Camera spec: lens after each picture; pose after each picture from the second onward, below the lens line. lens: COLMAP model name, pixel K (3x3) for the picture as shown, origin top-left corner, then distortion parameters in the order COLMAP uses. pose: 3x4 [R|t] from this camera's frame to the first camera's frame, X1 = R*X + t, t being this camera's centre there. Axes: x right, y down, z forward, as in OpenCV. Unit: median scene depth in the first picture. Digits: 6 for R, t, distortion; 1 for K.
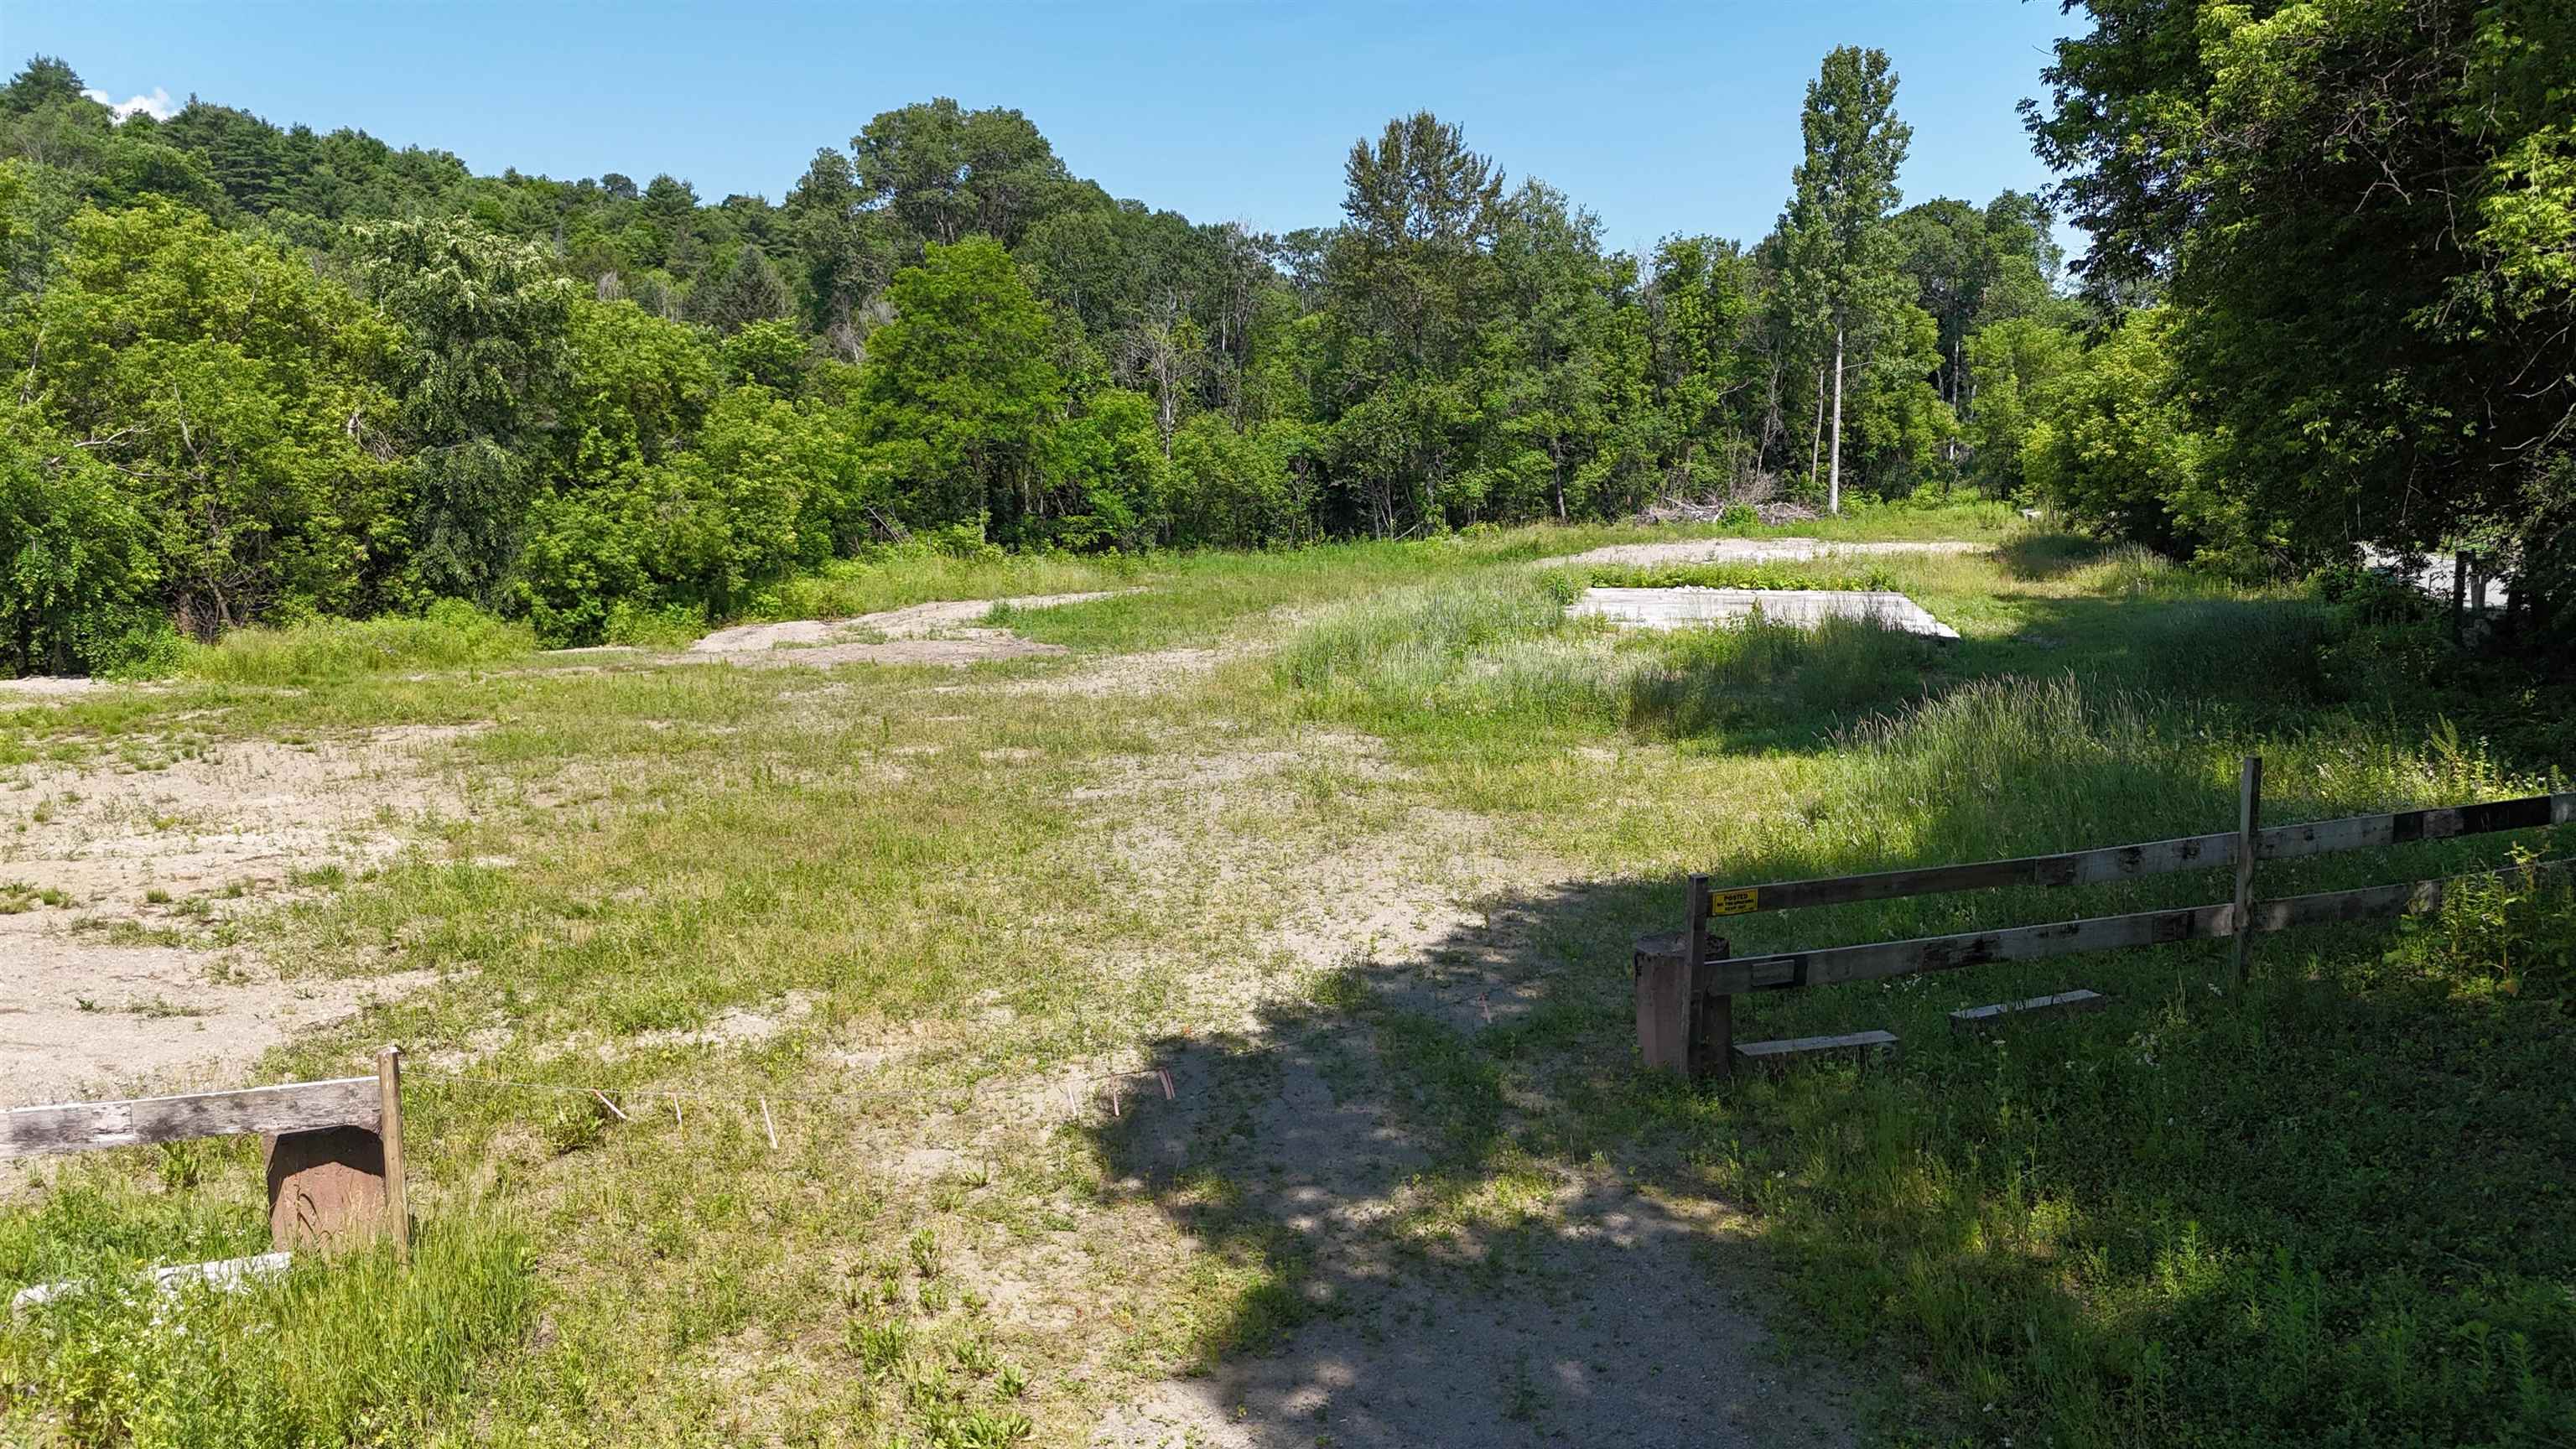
lens RADIAL K [[1896.8, 0, 1279.6], [0, 1896.8, 705.9], [0, 0, 1]] dist [0.076959, -0.069879]
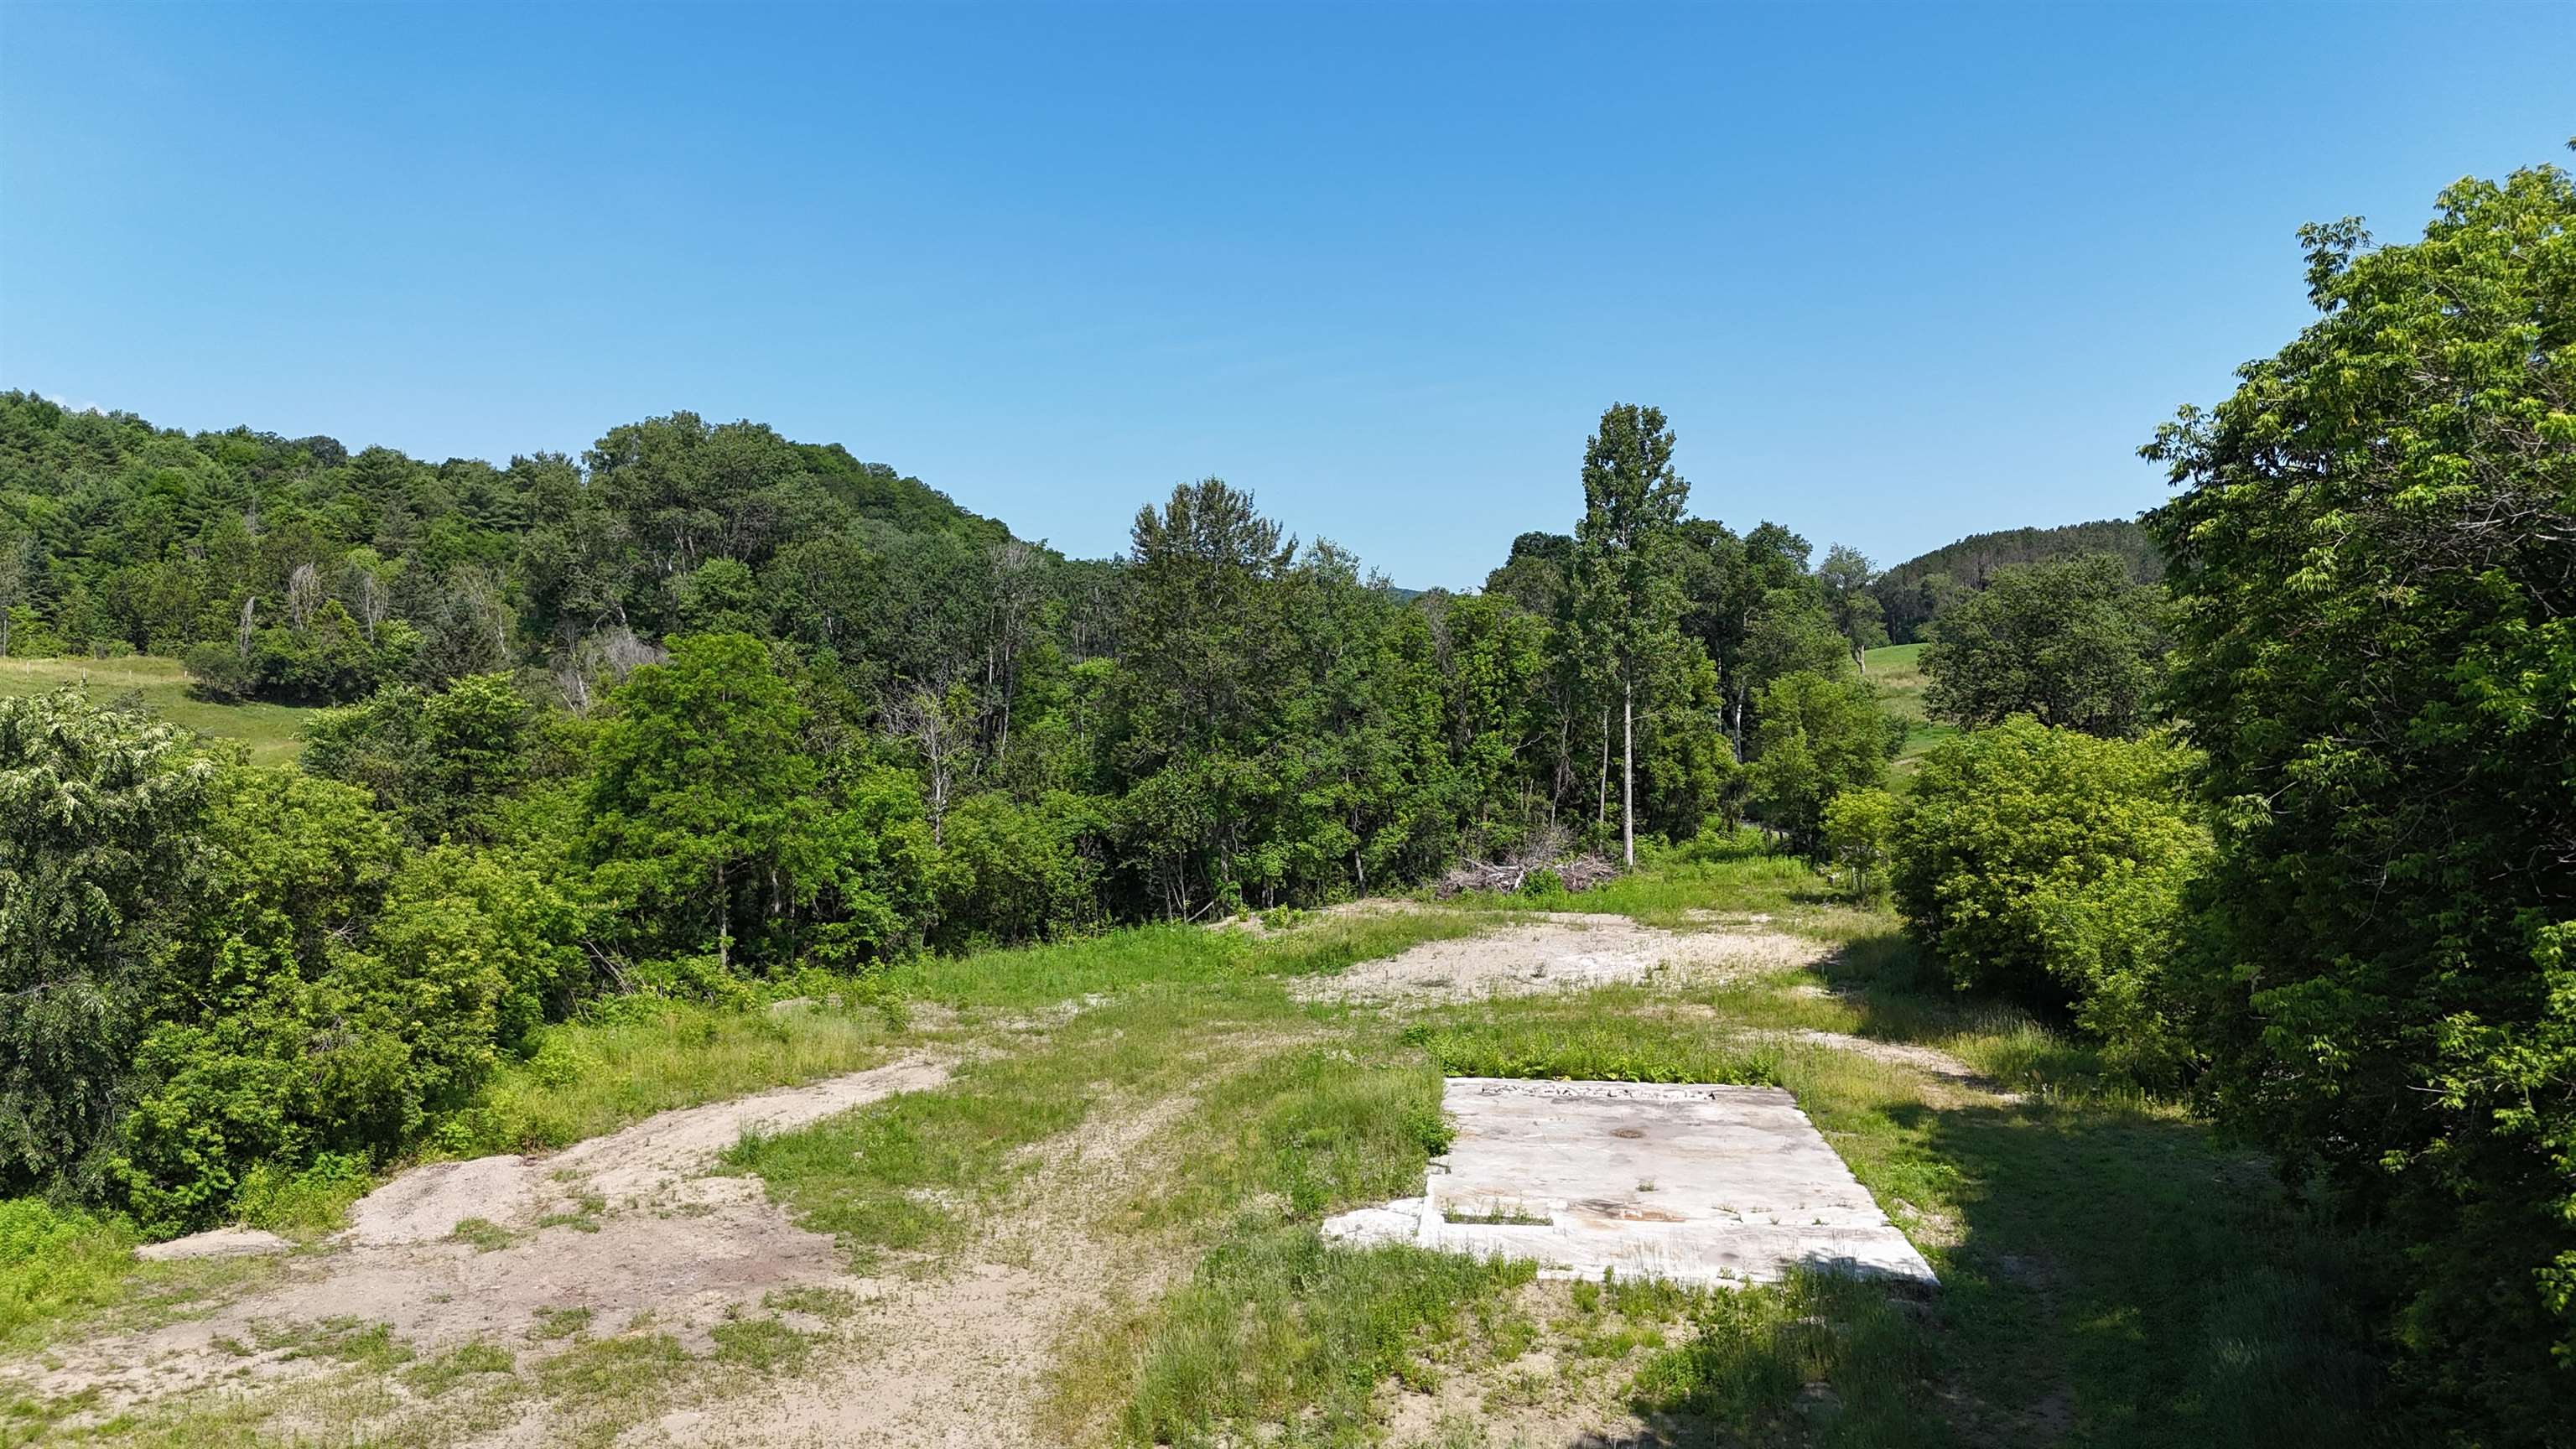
lens RADIAL K [[1896.8, 0, 1287.0], [0, 1896.8, 716.6], [0, 0, 1]] dist [0.076959, -0.069879]
pose [[0.990673, -0.004221, 0.136197, -0.016465], [0.020642, 0.992633, -0.119385, -0.075386], [-0.134690, 0.121083, 0.983462, 0.074506]]
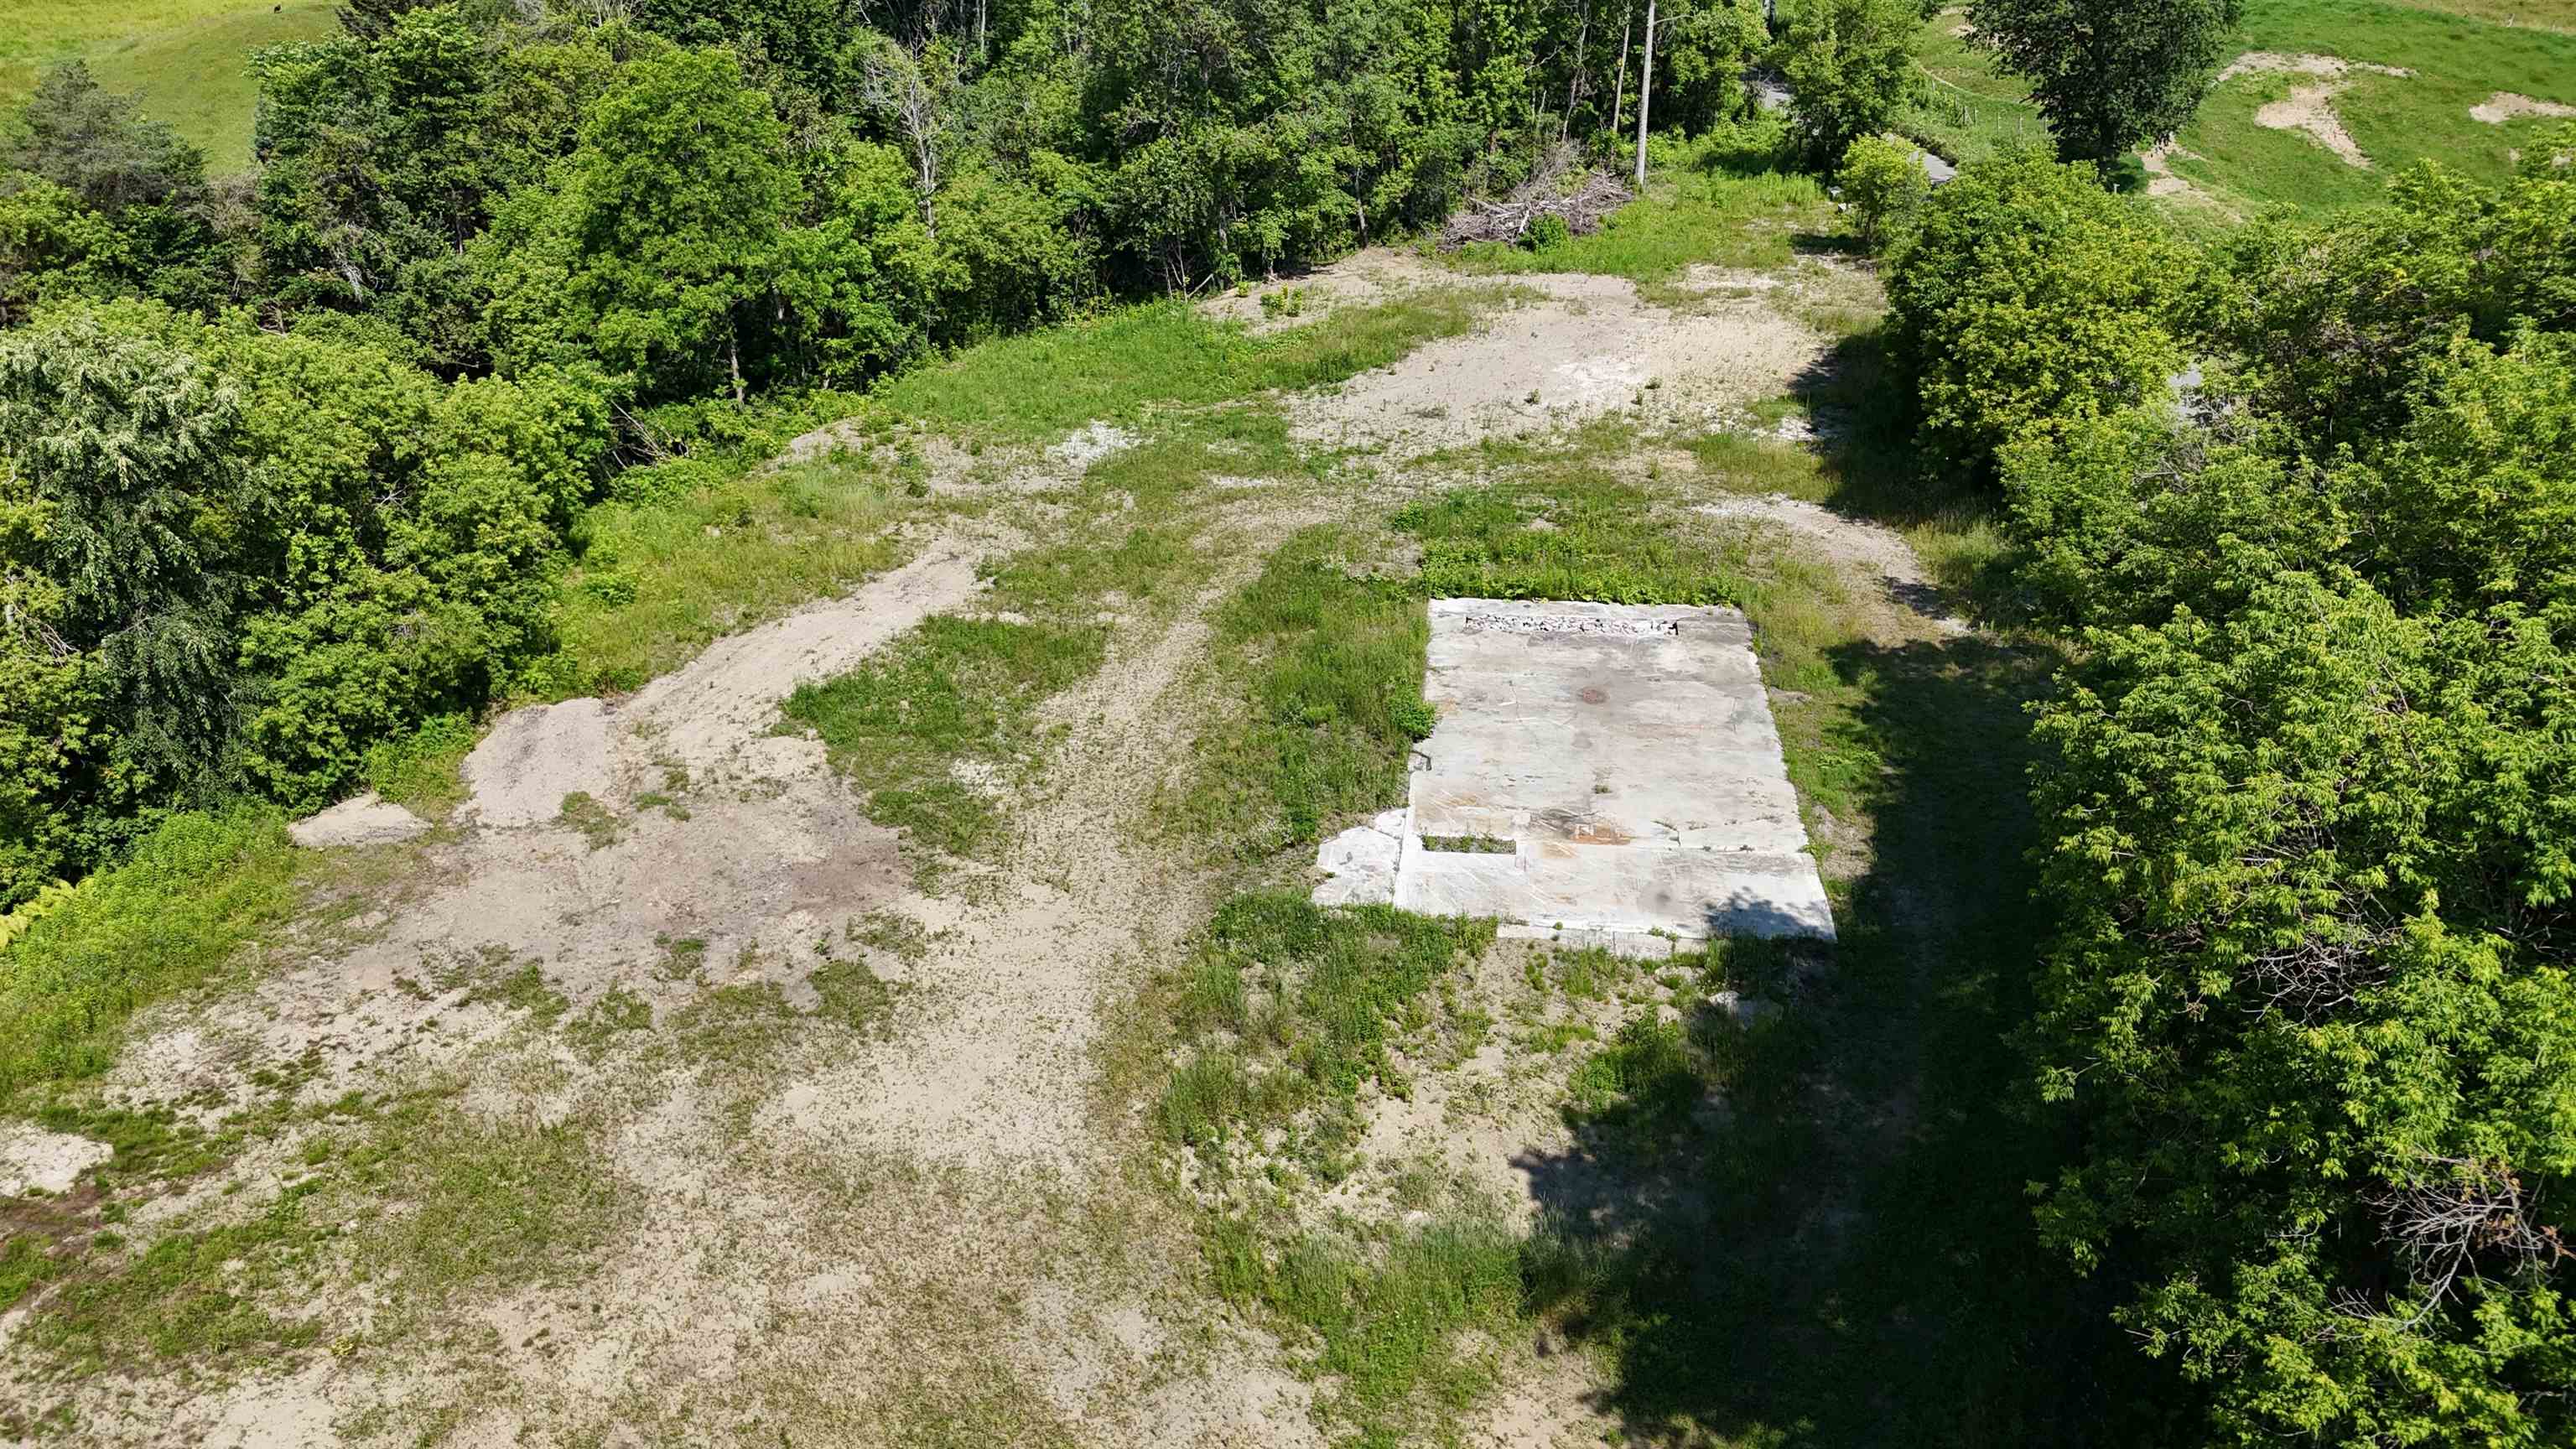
lens RADIAL K [[1896.8, 0, 1288.7], [0, 1896.8, 735.8], [0, 0, 1]] dist [0.076959, -0.069879]
pose [[0.990511, -0.073397, 0.116195, -0.013924], [0.030824, 0.942555, 0.332625, -0.192303], [-0.133934, -0.325887, 0.935874, 0.057926]]
